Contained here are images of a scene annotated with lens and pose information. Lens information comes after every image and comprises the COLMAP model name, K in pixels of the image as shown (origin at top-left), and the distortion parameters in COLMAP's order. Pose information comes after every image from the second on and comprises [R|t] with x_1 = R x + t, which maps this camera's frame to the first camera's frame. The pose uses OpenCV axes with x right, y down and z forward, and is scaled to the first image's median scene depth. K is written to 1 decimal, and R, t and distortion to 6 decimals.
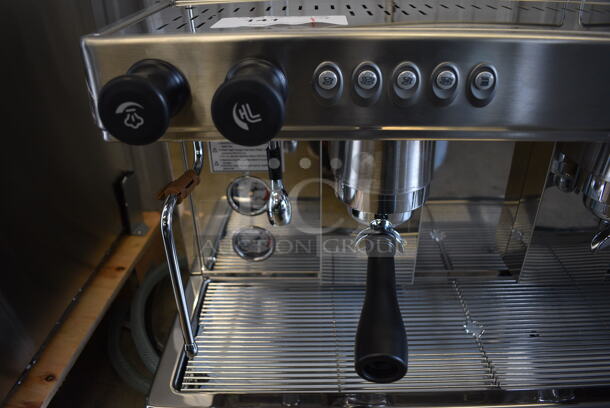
lens RADIAL K [[470.2, 0, 305.0], [0, 470.2, 204.0], [0, 0, 1]] dist [-0.086074, -0.009144]
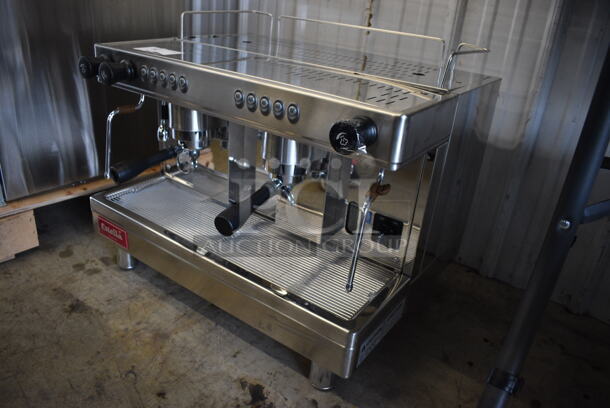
lens RADIAL K [[470.2, 0, 305.0], [0, 470.2, 204.0], [0, 0, 1]] dist [-0.086074, -0.009144]
pose [[0.819894, 0.320822, -0.474180, 1.407549], [-0.365968, 0.930622, -0.003144, 0.068556], [0.440273, 0.176112, 0.880423, -0.496148]]
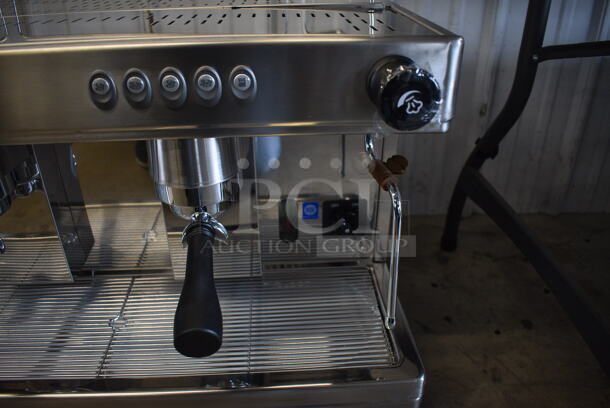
lens RADIAL K [[470.2, 0, 305.0], [0, 470.2, 204.0], [0, 0, 1]] dist [-0.086074, -0.009144]
pose [[0.996506, -0.025514, 0.079529, 0.715101], [0.026622, 0.999562, -0.012908, 0.023120], [-0.079165, 0.014980, 0.996749, -0.088141]]
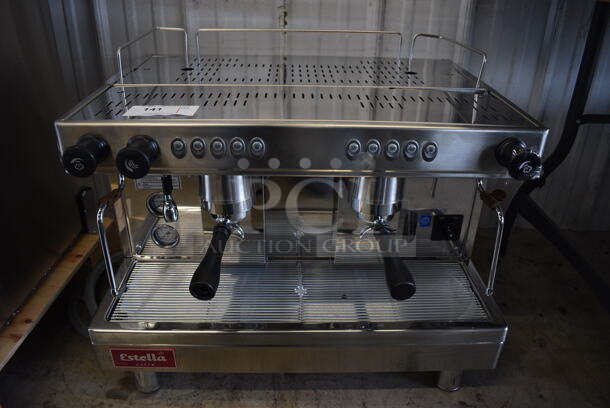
lens RADIAL K [[470.2, 0, 305.0], [0, 470.2, 204.0], [0, 0, 1]] dist [-0.086074, -0.009144]
pose [[0.998436, 0.015110, 0.053832, 0.293137], [-0.013289, 0.999332, -0.034031, 0.026433], [-0.054311, 0.033262, 0.997970, -0.611938]]
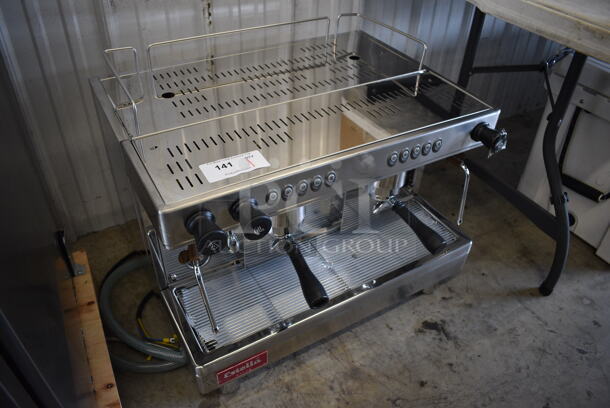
lens RADIAL K [[470.2, 0, 305.0], [0, 470.2, 204.0], [0, 0, 1]] dist [-0.086074, -0.009144]
pose [[0.852016, -0.287892, 0.437249, -0.496603], [0.208925, 0.952809, 0.220239, -0.421291], [-0.480020, -0.096295, 0.871956, -0.646545]]
